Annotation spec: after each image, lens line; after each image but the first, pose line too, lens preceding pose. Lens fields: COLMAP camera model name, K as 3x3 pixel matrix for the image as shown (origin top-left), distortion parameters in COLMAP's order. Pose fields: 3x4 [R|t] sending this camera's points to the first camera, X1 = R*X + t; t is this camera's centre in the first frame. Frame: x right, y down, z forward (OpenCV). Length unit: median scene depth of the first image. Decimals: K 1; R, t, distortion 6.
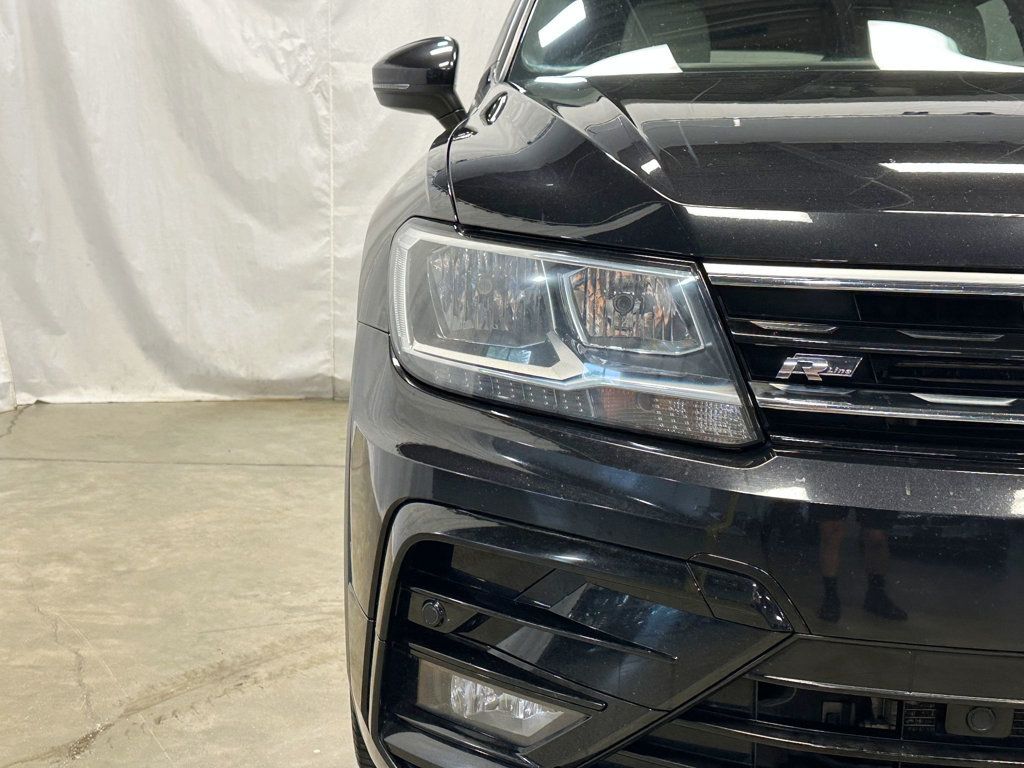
lens RADIAL K [[1322.3, 0, 512.0], [0, 1322.3, 384.0], [0, 0, 1]] dist [0.260865, -0.587890]
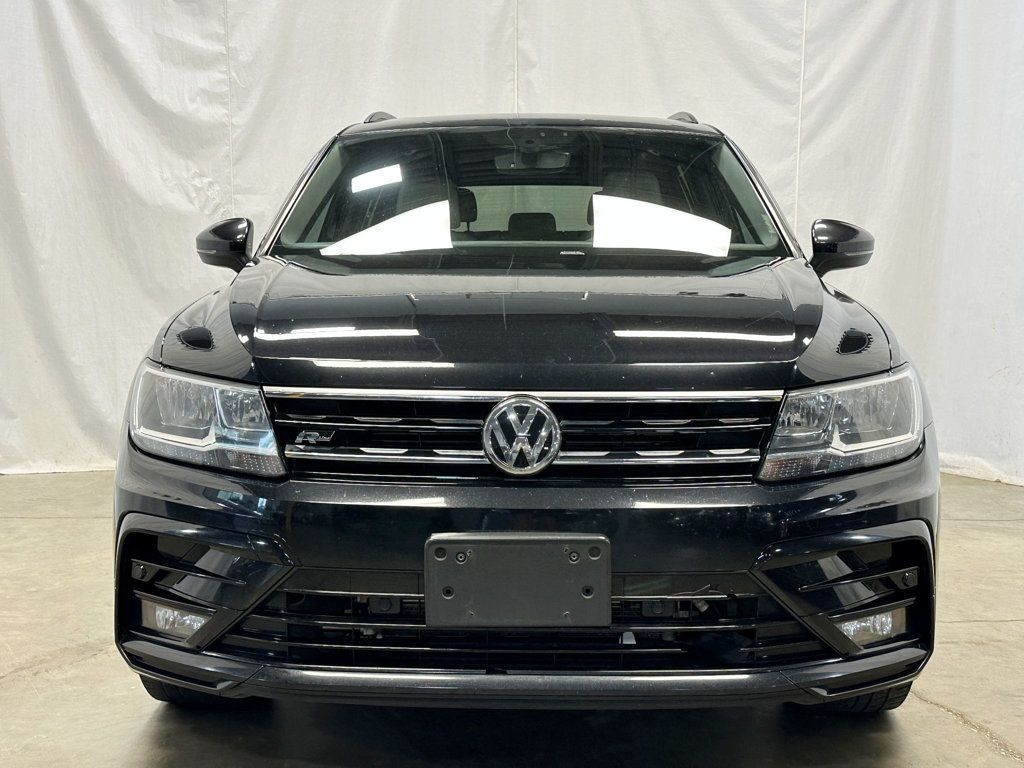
lens RADIAL K [[1322.3, 0, 512.0], [0, 1322.3, 384.0], [0, 0, 1]] dist [0.260865, -0.587890]
pose [[0.999822, -0.018858, 0.000611, 0.190396], [0.018865, 0.998520, -0.051015, 0.005821], [0.000352, 0.051018, 0.998698, -0.371616]]
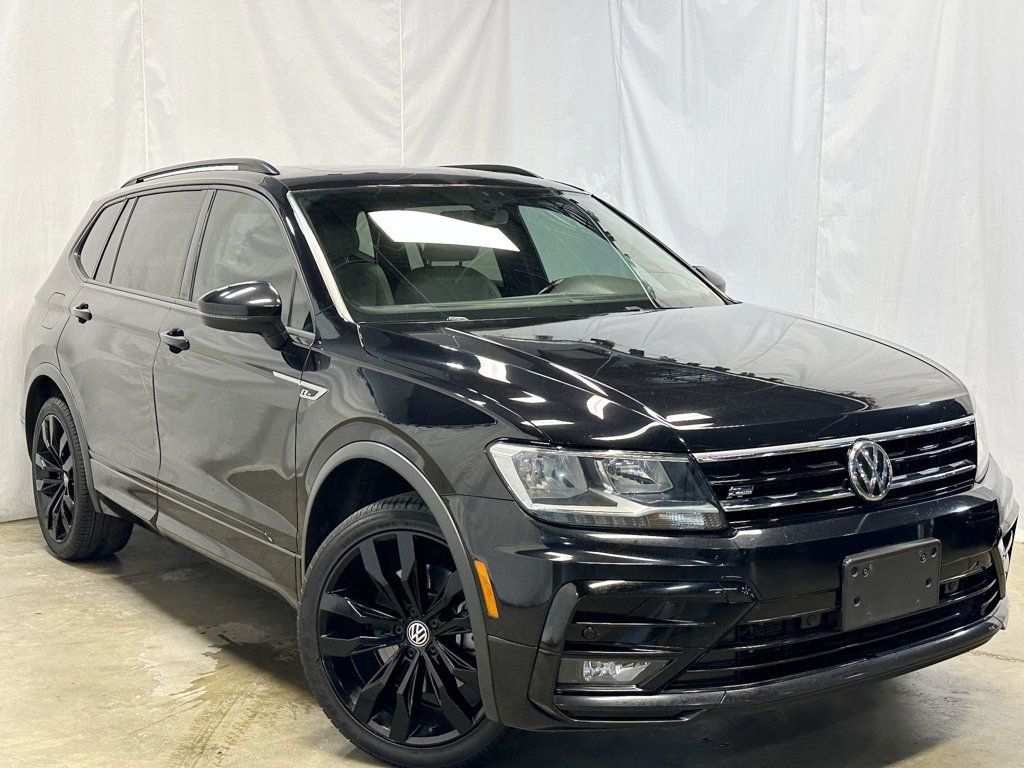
lens RADIAL K [[1372.0, 0, 512.0], [0, 1372.0, 384.0], [0, 0, 1]] dist [0.096147, -0.028271]
pose [[0.789578, -0.098772, 0.605648, -0.567649], [0.116128, 0.993178, 0.010578, -0.100428], [-0.602561, 0.061980, 0.795662, -0.265552]]
